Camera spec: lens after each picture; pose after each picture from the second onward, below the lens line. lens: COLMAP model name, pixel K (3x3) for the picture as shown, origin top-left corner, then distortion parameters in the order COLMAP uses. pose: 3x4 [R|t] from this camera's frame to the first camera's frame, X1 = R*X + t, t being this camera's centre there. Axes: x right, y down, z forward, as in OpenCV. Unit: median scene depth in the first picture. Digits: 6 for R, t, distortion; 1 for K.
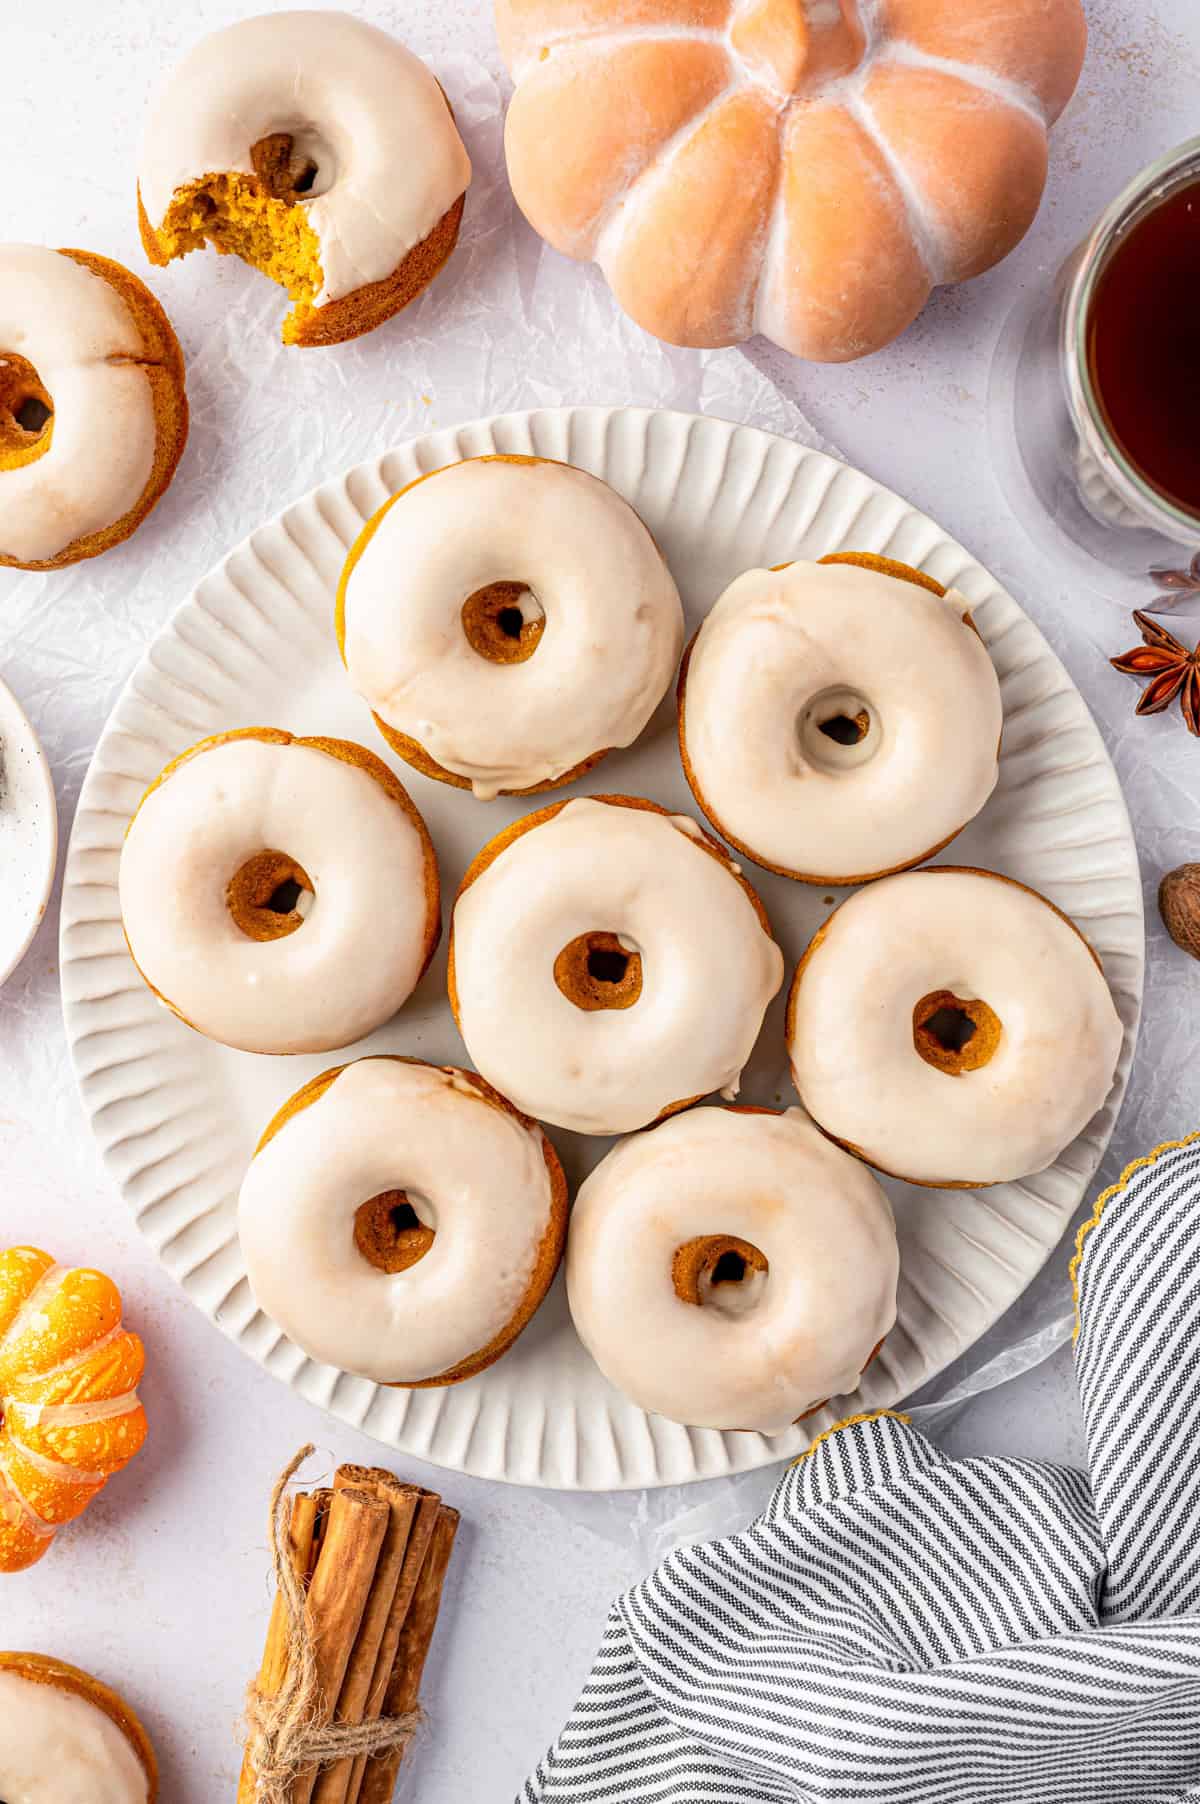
lens RADIAL K [[2581.4, 0, 566.8], [0, 2581.4, 946.2], [0, 0, 1]] dist [-0.013930, 0.000000]
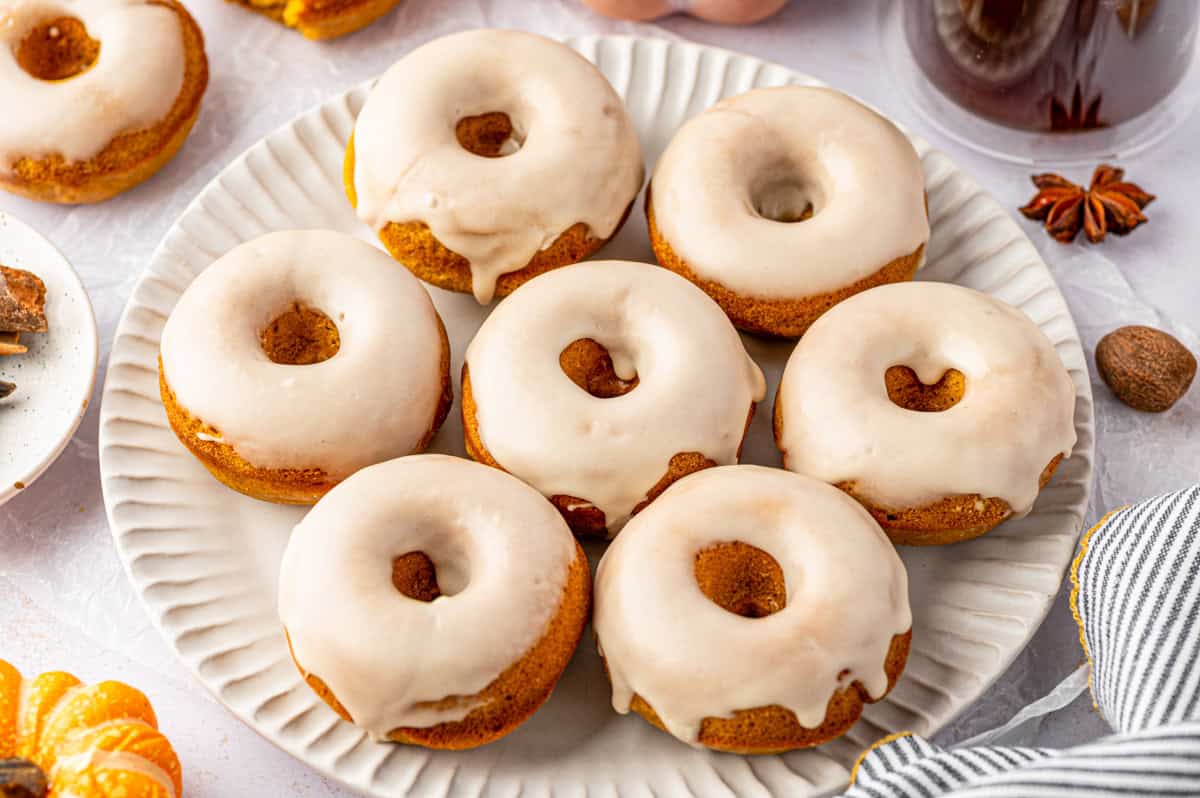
lens RADIAL K [[3908.2, 0, 594.7], [0, 3908.2, 295.1], [0, 0, 1]] dist [-0.027250, 0.000000]
pose [[0.995493, -0.051406, 0.079692, -0.119838], [0.091331, 0.745970, -0.659687, 1.073687], [-0.025536, 0.663992, 0.747303, -0.271968]]
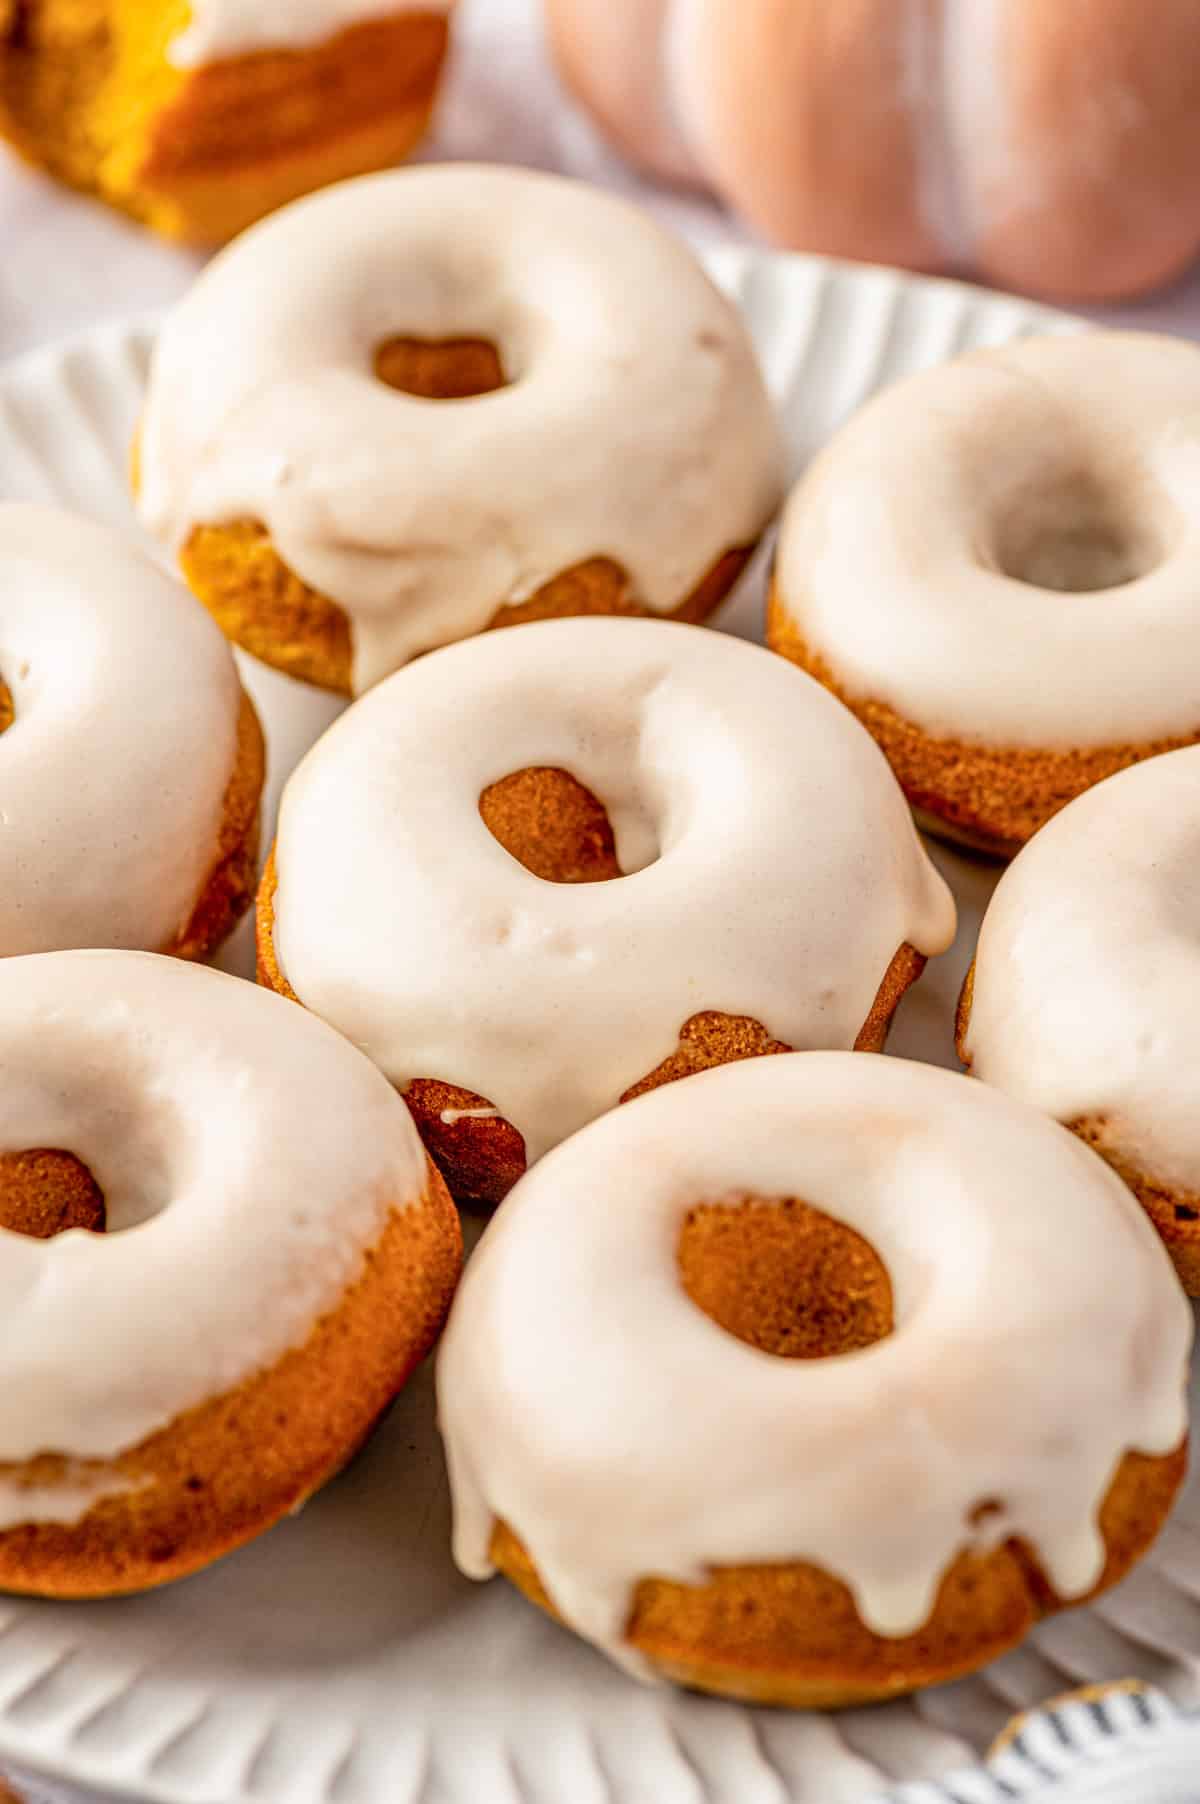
lens RADIAL K [[5875.3, 0, 559.2], [0, 5875.3, 934.4], [0, 0, 1]] dist [-0.027250, 0.000000]
pose [[0.996013, 0.062306, -0.063842, 0.080145], [-0.089029, 0.649122, -0.755457, 0.840136], [-0.005629, 0.758129, 0.652081, 0.288880]]
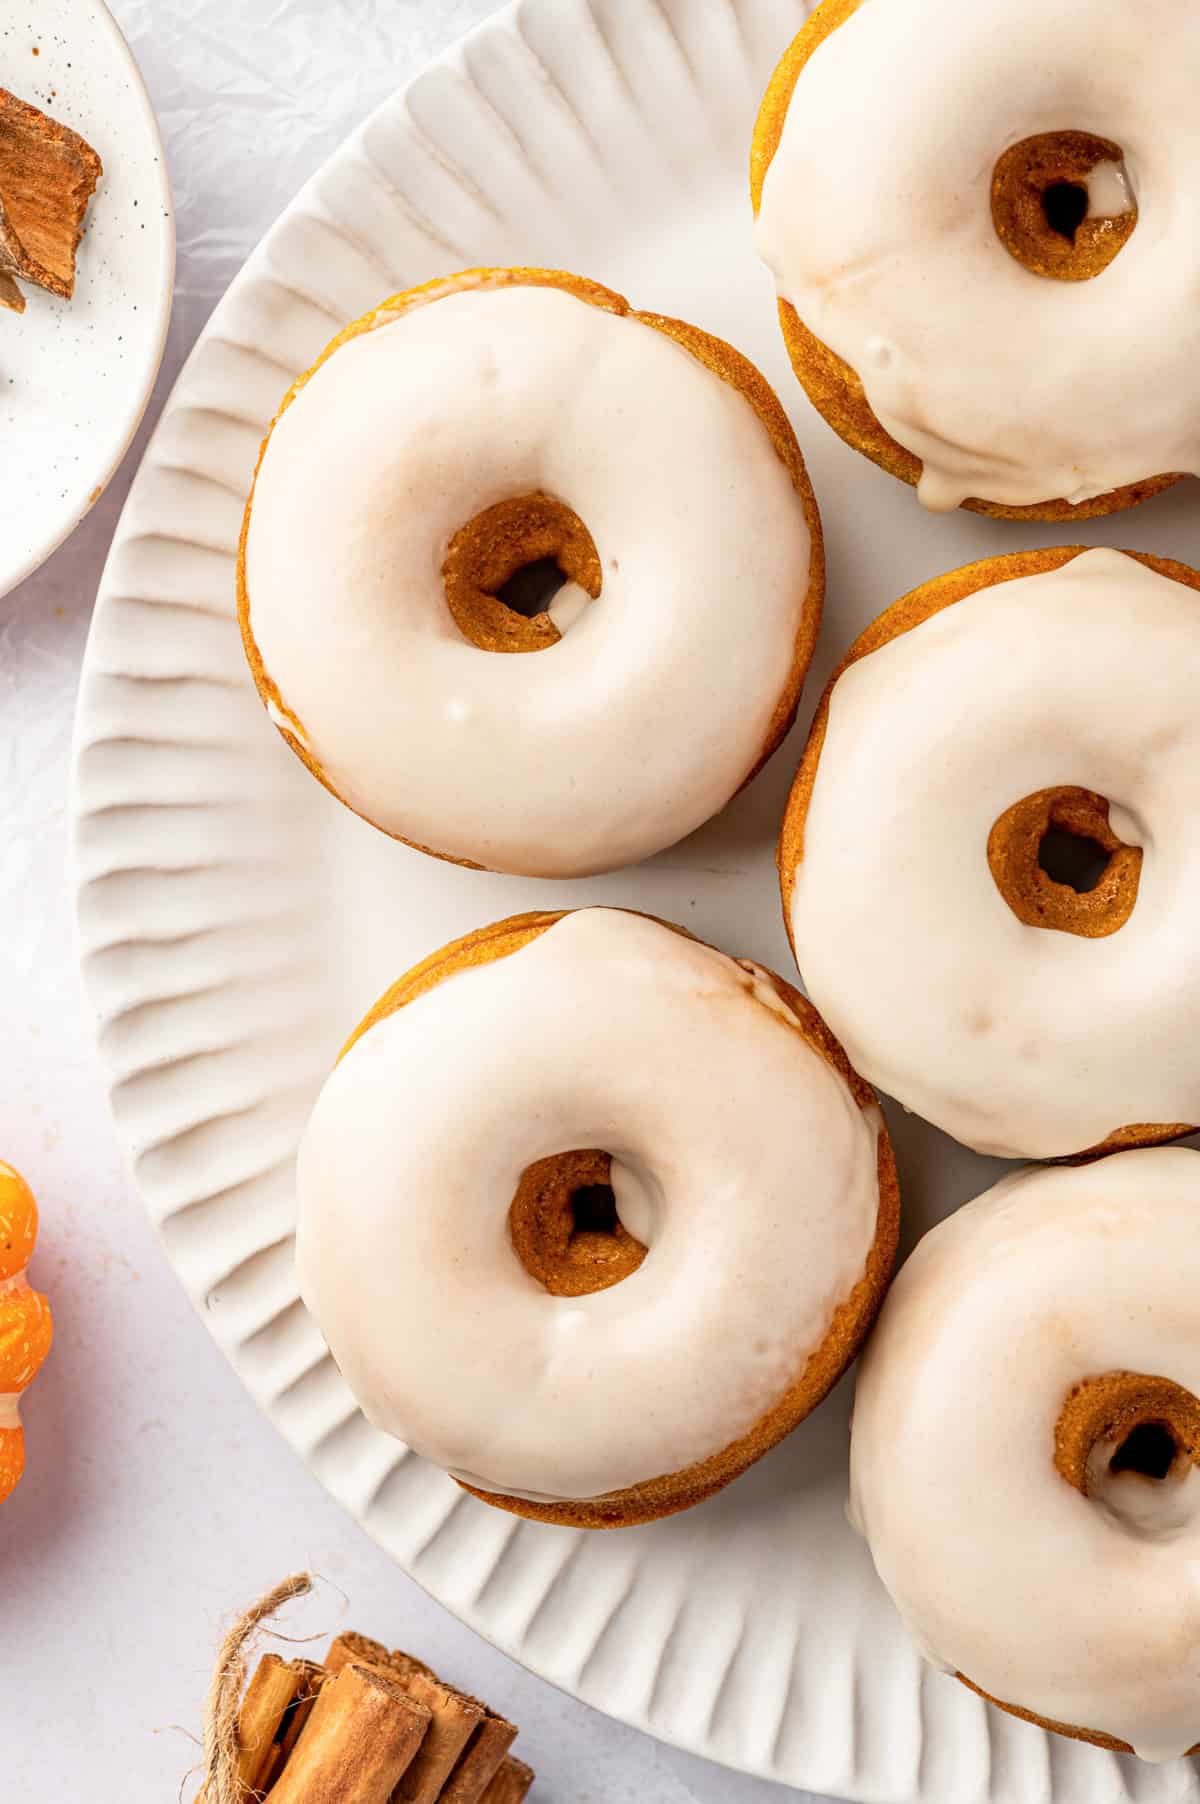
lens RADIAL K [[5875.3, 0, 595.3], [0, 5875.3, 903.2], [0, 0, 1]] dist [-0.027250, 0.000000]
pose [[0.966557, 0.256192, 0.011509, -0.094741], [-0.255948, 0.966499, -0.019240, 0.067281], [-0.016053, 0.015651, 0.999749, -0.245818]]
